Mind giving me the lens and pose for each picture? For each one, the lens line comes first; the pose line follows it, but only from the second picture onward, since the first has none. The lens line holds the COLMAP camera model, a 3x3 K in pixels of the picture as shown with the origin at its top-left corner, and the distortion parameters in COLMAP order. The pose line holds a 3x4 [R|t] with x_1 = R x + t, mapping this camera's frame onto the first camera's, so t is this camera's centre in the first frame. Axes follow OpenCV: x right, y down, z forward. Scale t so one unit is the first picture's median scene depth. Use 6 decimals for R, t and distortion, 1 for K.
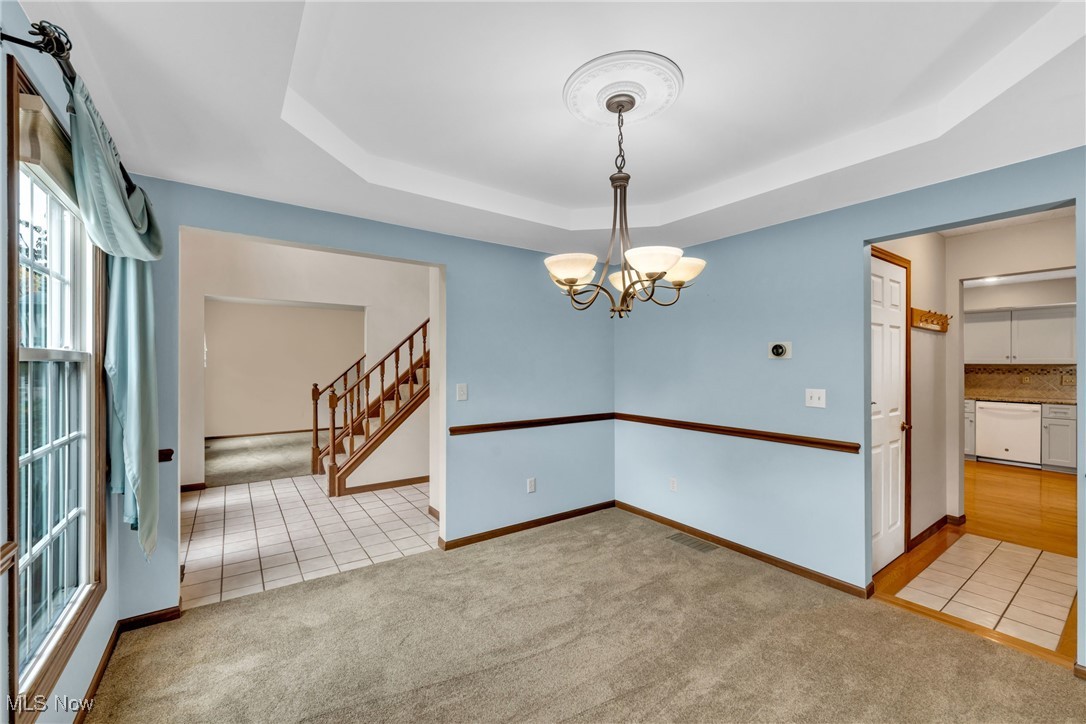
lens RADIAL K [[443.5, 0, 544.8], [0, 443.5, 360.0], [0, 0, 1]] dist [-0.001572, -0.000378]
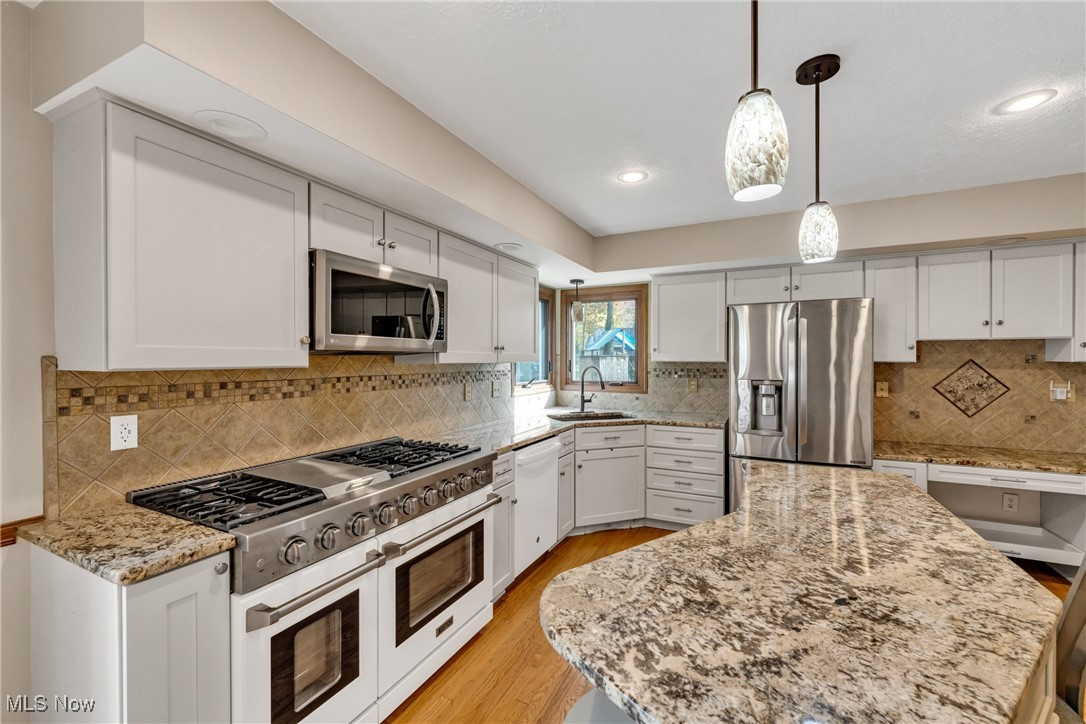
lens RADIAL K [[443.5, 0, 543.5], [0, 443.5, 360.1], [0, 0, 1]] dist [-0.001572, -0.000378]
pose [[-0.469077, 0.001234, 0.883156, 0.592605], [0.002665, 0.999996, 0.000018, 0.006687], [-0.883153, 0.002362, -0.469079, 1.174683]]
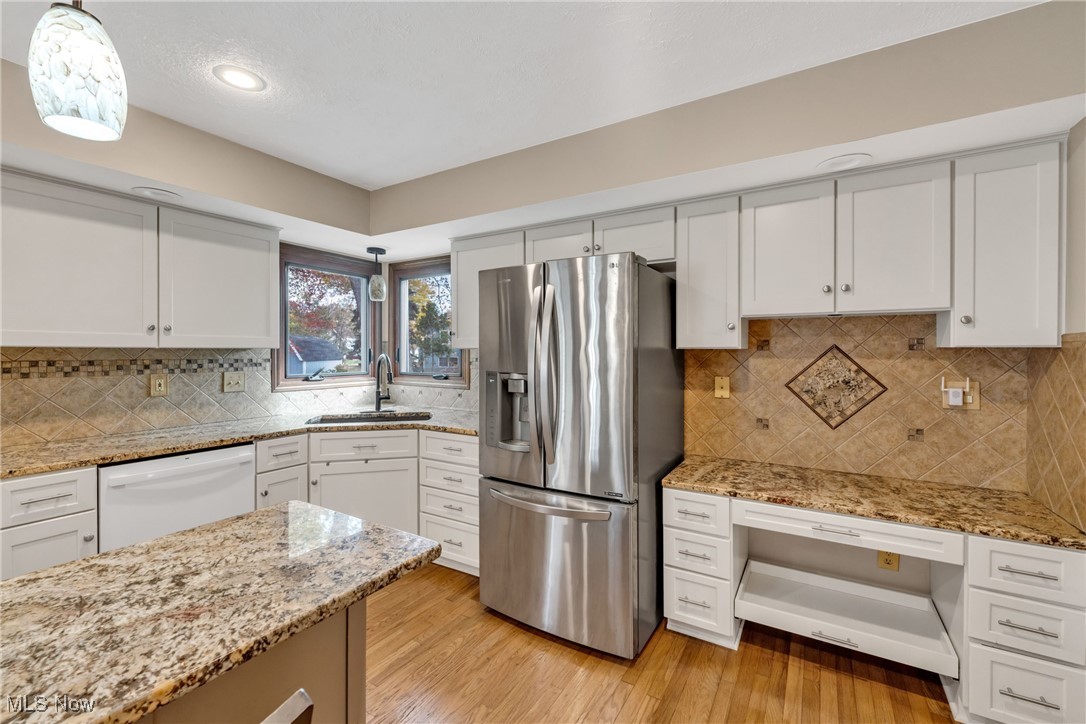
lens RADIAL K [[443.5, 0, 548.1], [0, 443.5, 352.2], [0, 0, 1]] dist [-0.001572, -0.000378]
pose [[-0.388047, 0.003382, 0.921633, 0.574536], [0.000041, 0.999993, -0.003652, 0.014510], [-0.921640, -0.001379, -0.388045, 0.833108]]
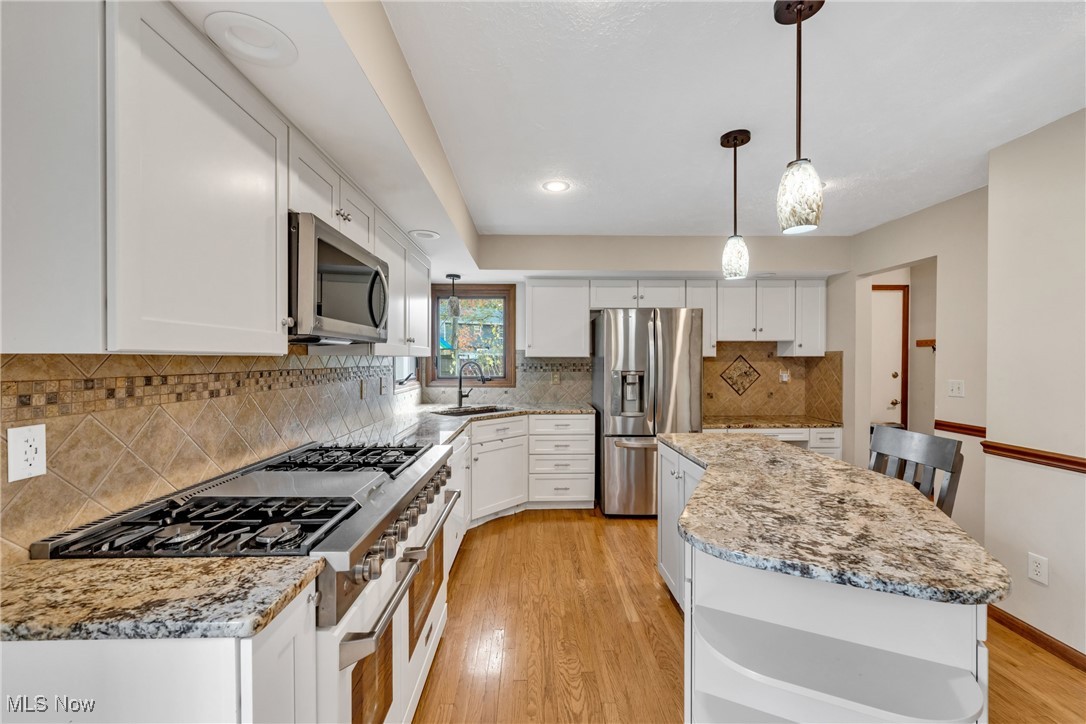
lens RADIAL K [[443.5, 0, 544.5], [0, 443.5, 359.2], [0, 0, 1]] dist [-0.001572, -0.000378]
pose [[-0.828843, 0.003810, 0.559468, 0.674729], [0.004026, 0.999992, -0.000846, 0.013560], [-0.559466, 0.001551, -0.828852, 1.291599]]
